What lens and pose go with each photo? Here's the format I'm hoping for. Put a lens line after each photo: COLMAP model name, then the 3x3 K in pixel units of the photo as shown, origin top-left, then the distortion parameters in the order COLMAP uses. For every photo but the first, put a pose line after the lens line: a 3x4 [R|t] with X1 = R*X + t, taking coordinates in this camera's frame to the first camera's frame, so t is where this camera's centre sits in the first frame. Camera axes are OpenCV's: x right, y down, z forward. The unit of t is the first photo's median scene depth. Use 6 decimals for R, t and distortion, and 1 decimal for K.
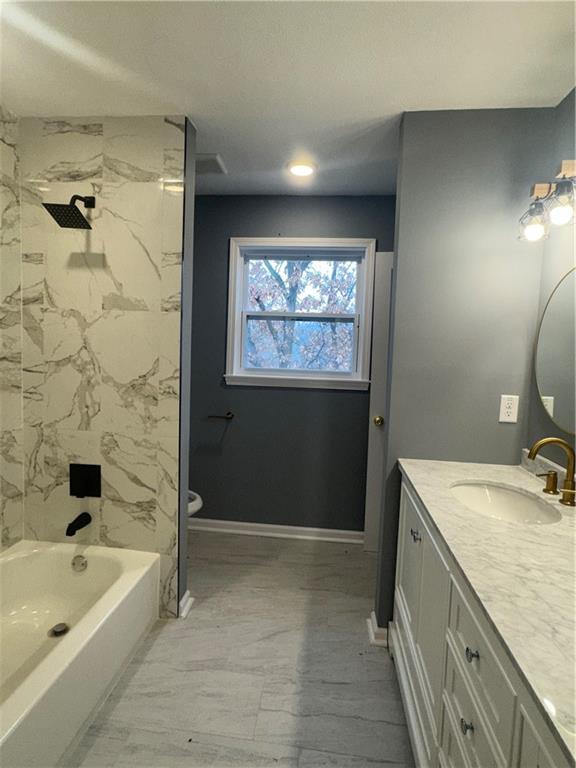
lens RADIAL K [[414.0, 0, 291.2], [0, 414.0, 386.8], [0, 0, 1]] dist [-0.008219, 0.001198]
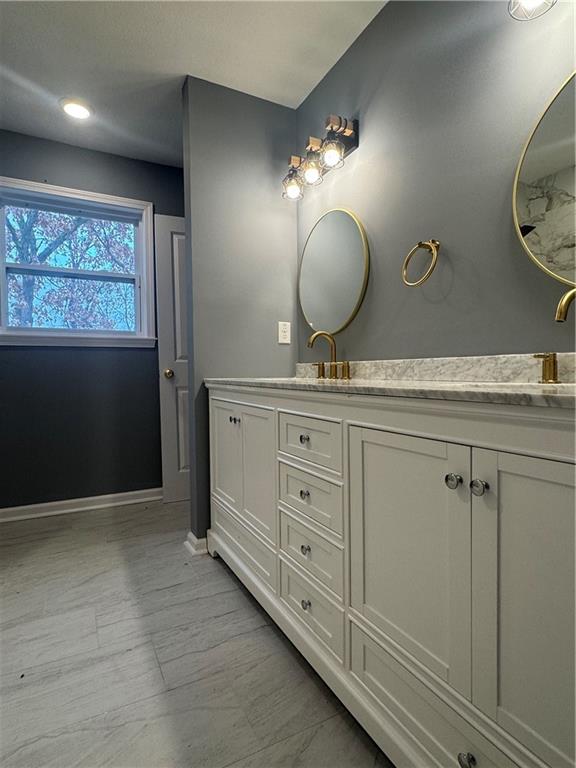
lens RADIAL K [[414.0, 0, 293.5], [0, 414.0, 382.1], [0, 0, 1]] dist [-0.008219, 0.001198]
pose [[0.831603, -0.059980, 0.552123, -0.141622], [0.087012, 0.995945, -0.022862, 0.205137], [-0.548513, 0.067053, 0.833449, -0.058883]]
